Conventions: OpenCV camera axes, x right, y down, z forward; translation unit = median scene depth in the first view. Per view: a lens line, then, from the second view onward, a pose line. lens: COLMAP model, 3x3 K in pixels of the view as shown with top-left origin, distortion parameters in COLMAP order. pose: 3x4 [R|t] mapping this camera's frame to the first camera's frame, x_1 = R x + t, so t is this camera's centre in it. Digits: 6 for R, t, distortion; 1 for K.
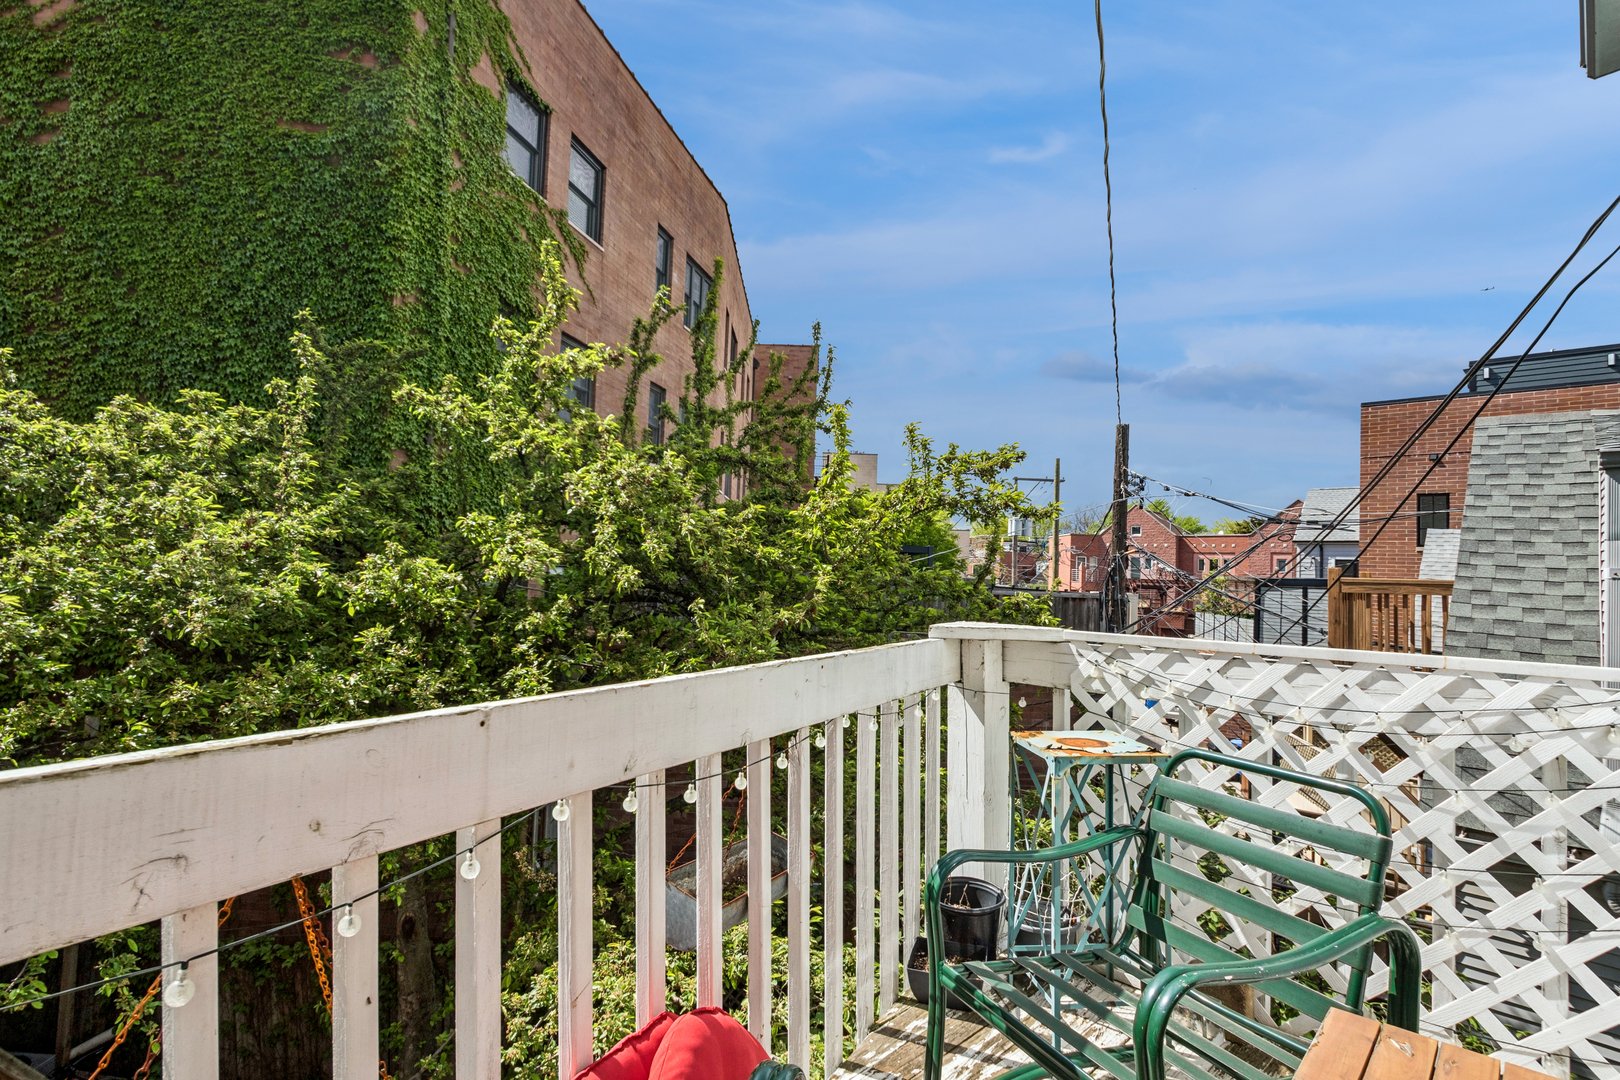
lens RADIAL K [[758.9, 0, 809.6], [0, 758.9, 565.1], [0, 0, 1]] dist [-0.001778, -0.000210]
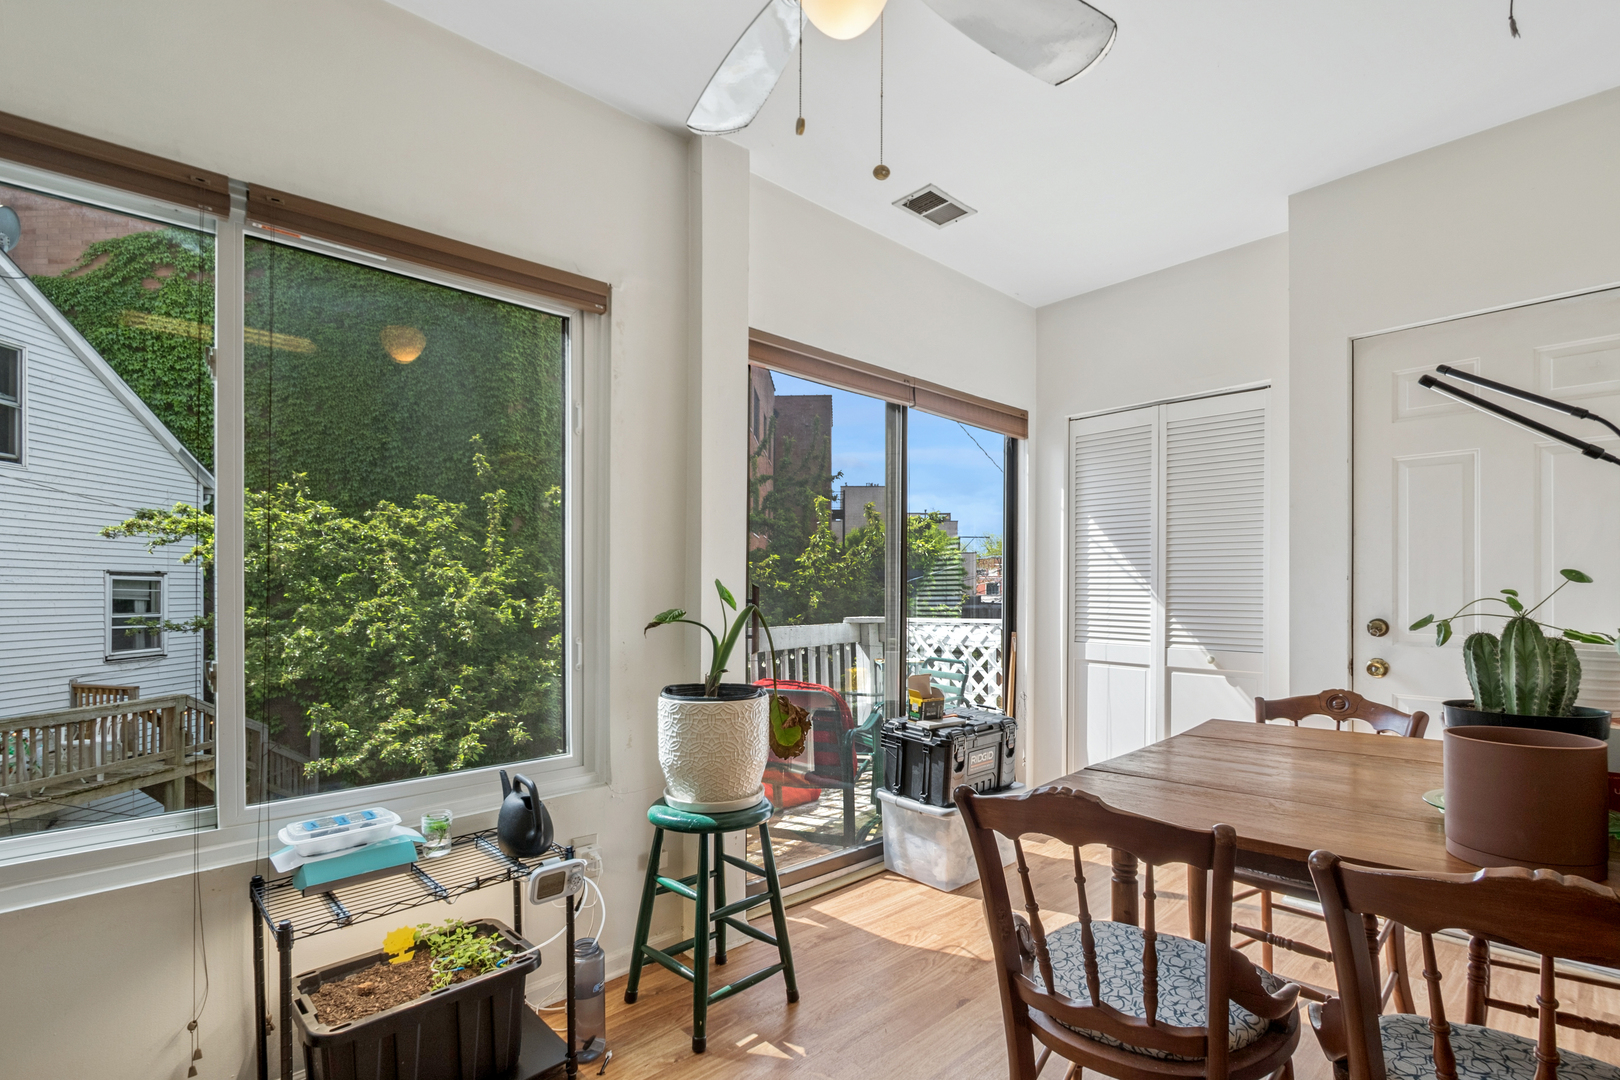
lens RADIAL K [[754.3, 0, 859.6], [0, 754.3, 588.1], [0, 0, 1]] dist [0.000091, 0.000079]
pose [[0.999119, -0.031580, 0.027631, 0.043940], [0.031579, 0.999501, 0.000502, -0.003765], [-0.027633, 0.000371, 0.999618, -0.410565]]
